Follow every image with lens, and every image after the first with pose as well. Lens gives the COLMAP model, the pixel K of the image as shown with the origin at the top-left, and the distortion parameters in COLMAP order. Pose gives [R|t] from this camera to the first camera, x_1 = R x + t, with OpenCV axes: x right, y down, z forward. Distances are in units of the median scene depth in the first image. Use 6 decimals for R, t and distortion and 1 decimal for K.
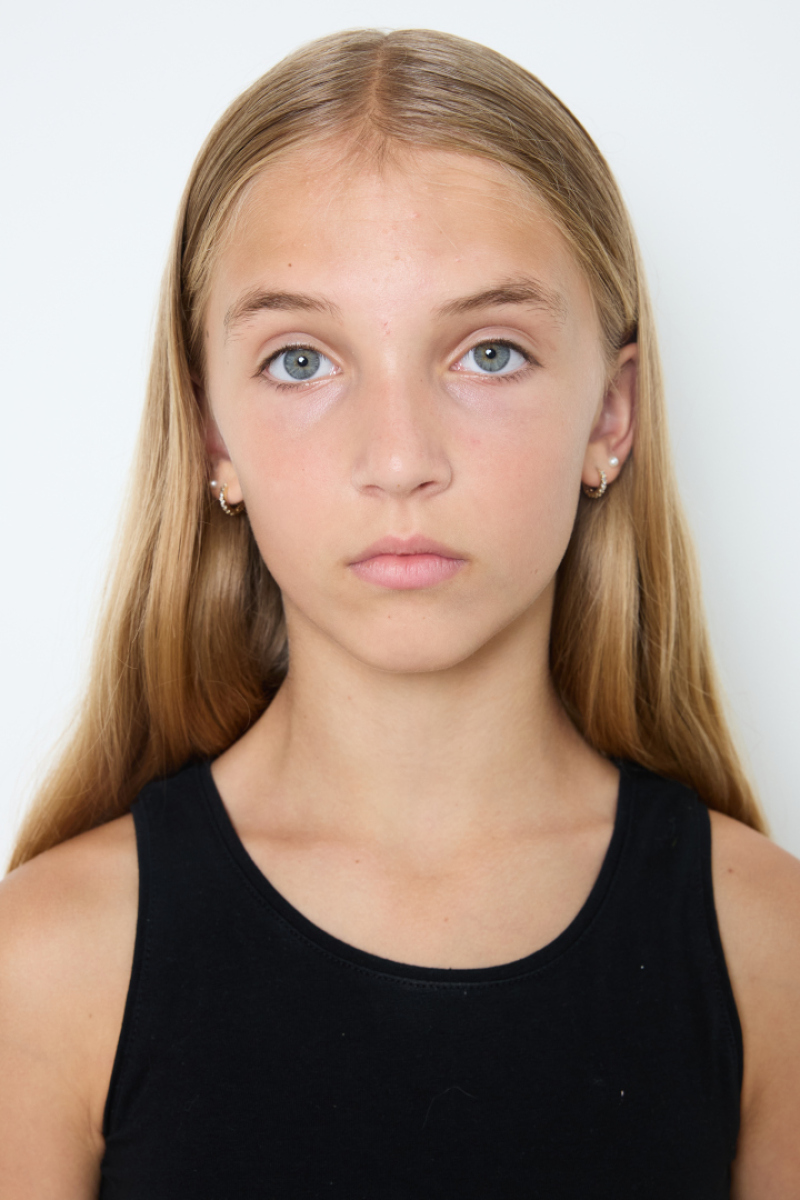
lens RADIAL K [[2983.9, 0, 397.2], [0, 2983.9, 610.0], [0, 0, 1]] dist [0.241431, 0.000000]
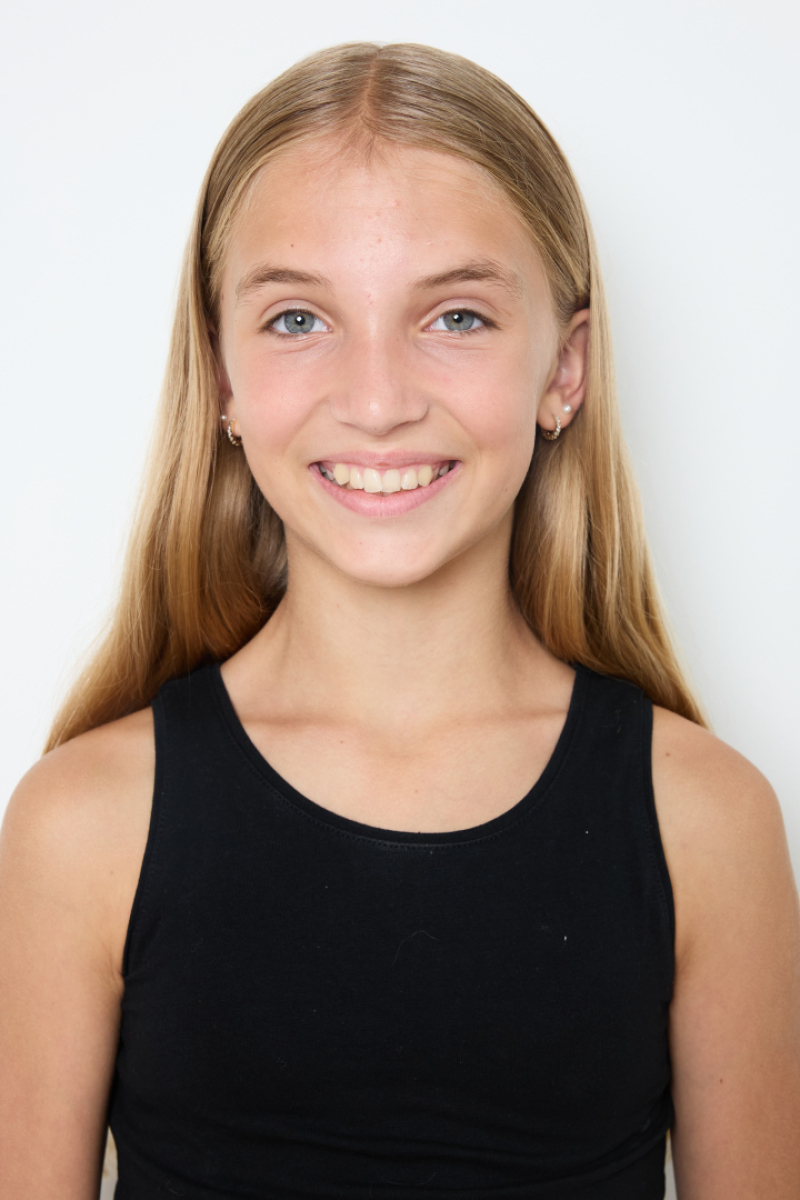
lens RADIAL K [[2983.9, 0, 403.1], [0, 2983.9, 588.1], [0, 0, 1]] dist [0.241431, 0.000000]
pose [[0.999810, 0.019307, -0.002757, 0.013113], [-0.019263, 0.999699, 0.015199, 0.003690], [0.003050, -0.015143, 0.999881, -0.185306]]
